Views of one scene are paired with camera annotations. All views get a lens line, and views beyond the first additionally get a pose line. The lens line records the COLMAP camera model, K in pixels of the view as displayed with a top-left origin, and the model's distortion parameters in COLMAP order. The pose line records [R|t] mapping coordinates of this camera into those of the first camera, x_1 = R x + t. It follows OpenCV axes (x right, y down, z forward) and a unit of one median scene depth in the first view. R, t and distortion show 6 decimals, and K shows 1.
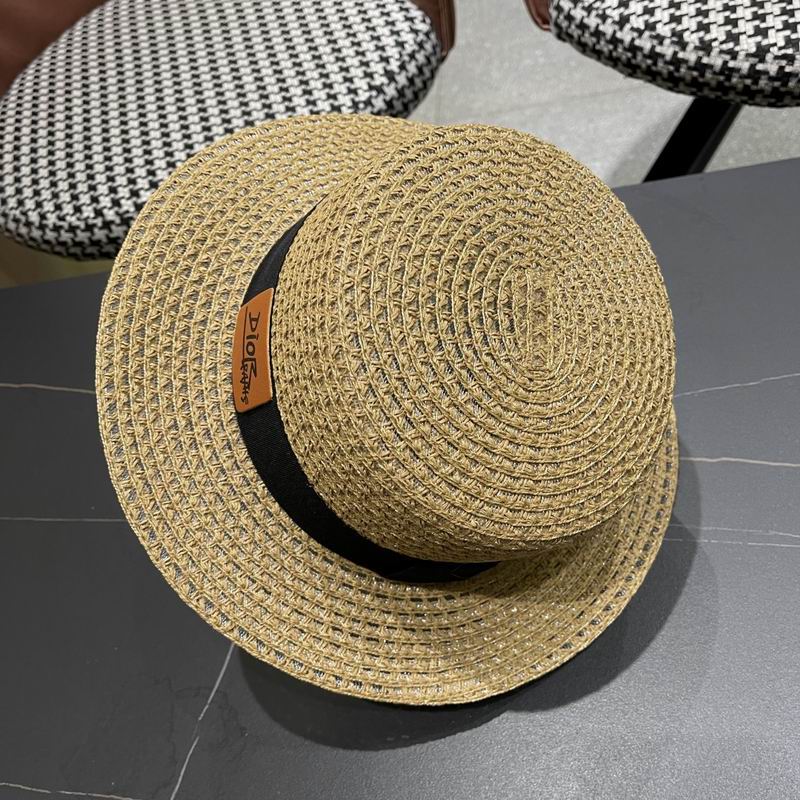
lens RADIAL K [[833.7, 0, 393.0], [0, 833.7, 398.1], [0, 0, 1]] dist [0.003859, 0.000000]
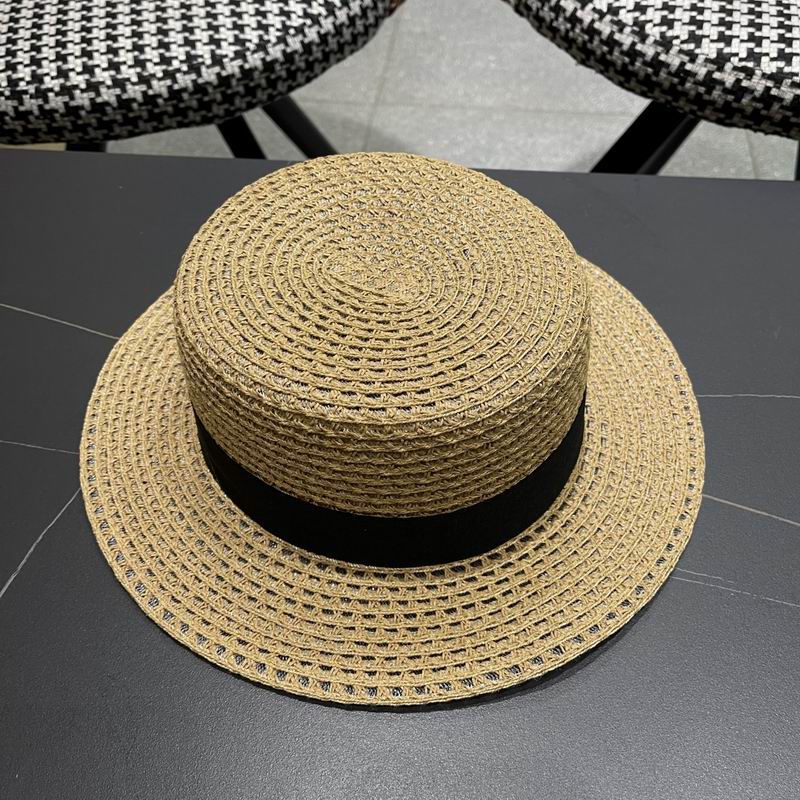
lens RADIAL K [[833.7, 0, 395.8], [0, 833.7, 411.1], [0, 0, 1]] dist [0.003859, 0.000000]
pose [[0.974557, 0.181888, 0.130975, 0.029189], [-0.182888, 0.983124, -0.004459, 0.035863], [-0.129576, -0.019609, 0.991376, 0.093361]]
